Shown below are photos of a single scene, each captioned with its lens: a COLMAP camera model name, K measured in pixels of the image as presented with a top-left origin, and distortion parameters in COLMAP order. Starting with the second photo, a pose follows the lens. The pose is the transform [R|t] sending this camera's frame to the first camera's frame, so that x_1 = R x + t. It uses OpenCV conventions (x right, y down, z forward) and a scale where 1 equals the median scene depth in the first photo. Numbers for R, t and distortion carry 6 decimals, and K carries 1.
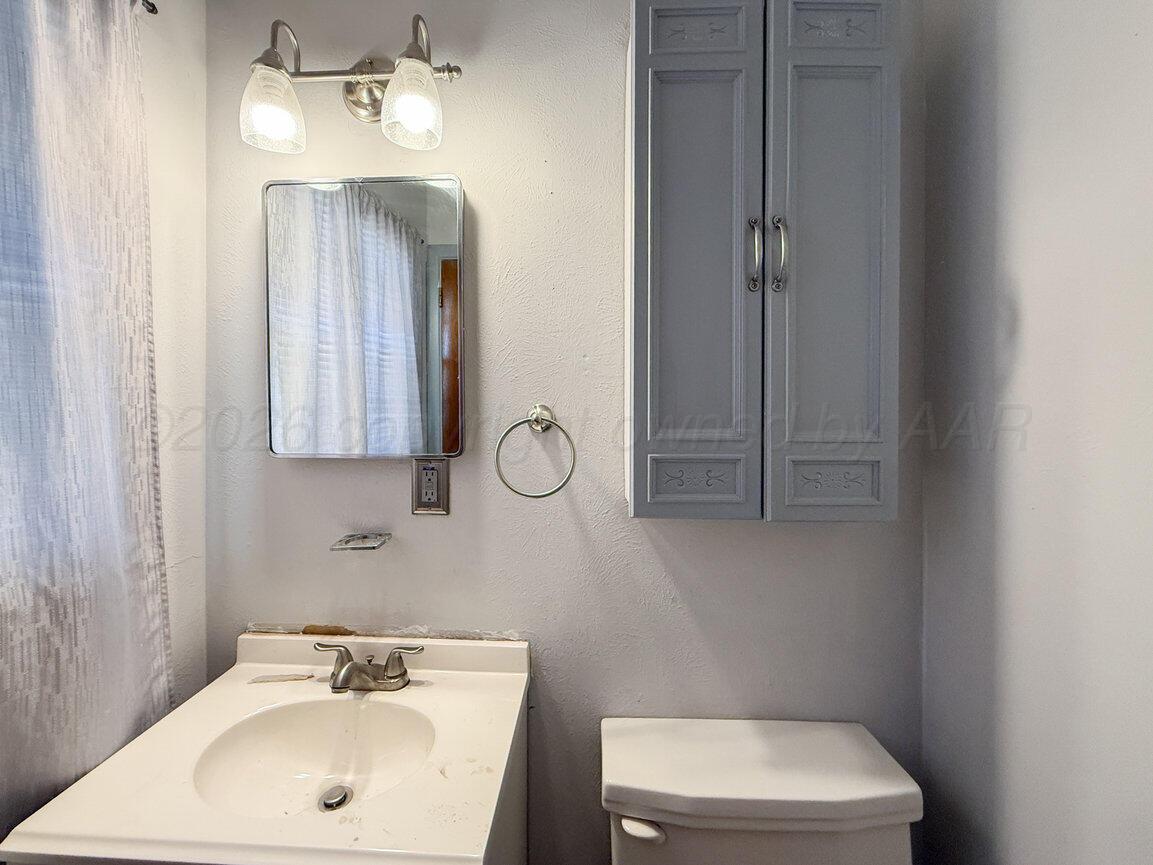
lens RADIAL K [[468.9, 0, 559.1], [0, 468.9, 404.8], [0, 0, 1]] dist [-0.003958, 0.001080]
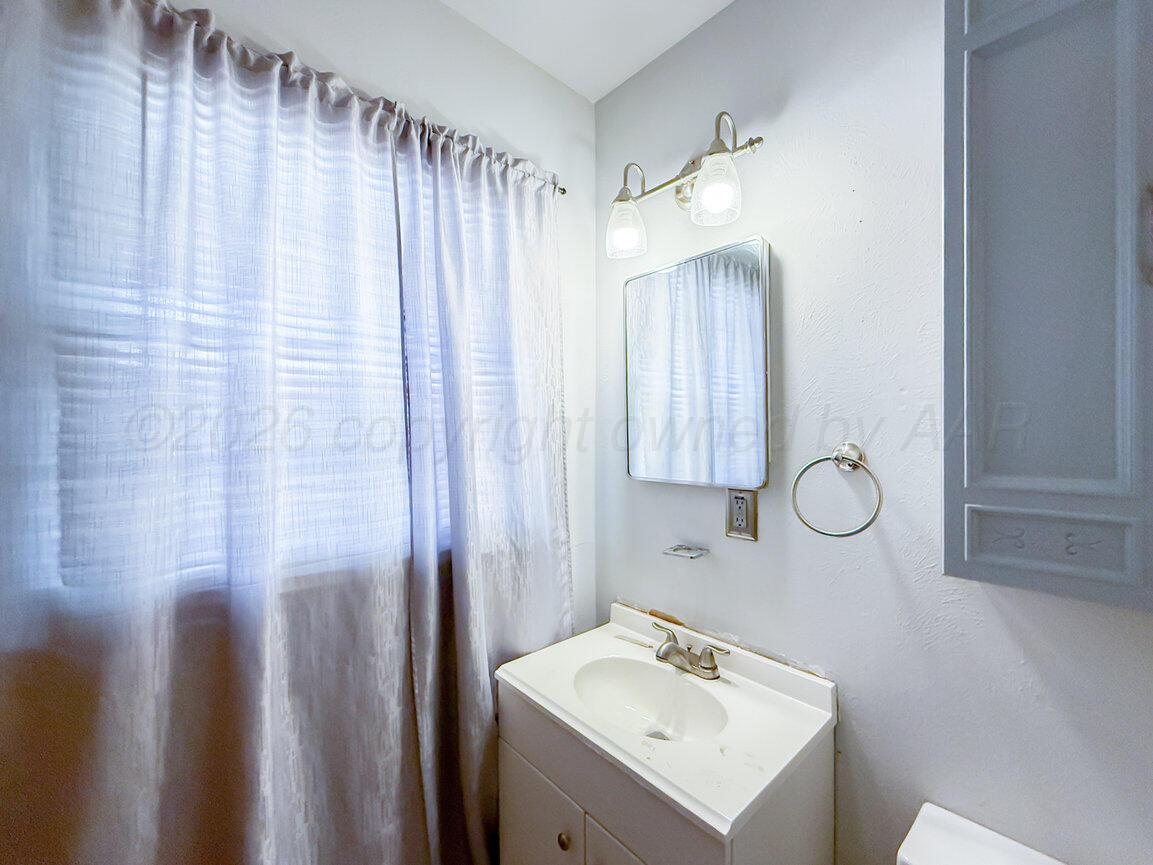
lens RADIAL K [[468.9, 0, 577.5], [0, 468.9, 432.6], [0, 0, 1]] dist [-0.003958, 0.001080]
pose [[0.710514, -0.002900, -0.703677, 0.259291], [-0.001036, 0.999986, -0.005168, -0.016602], [0.703682, 0.004401, 0.710502, -0.088854]]
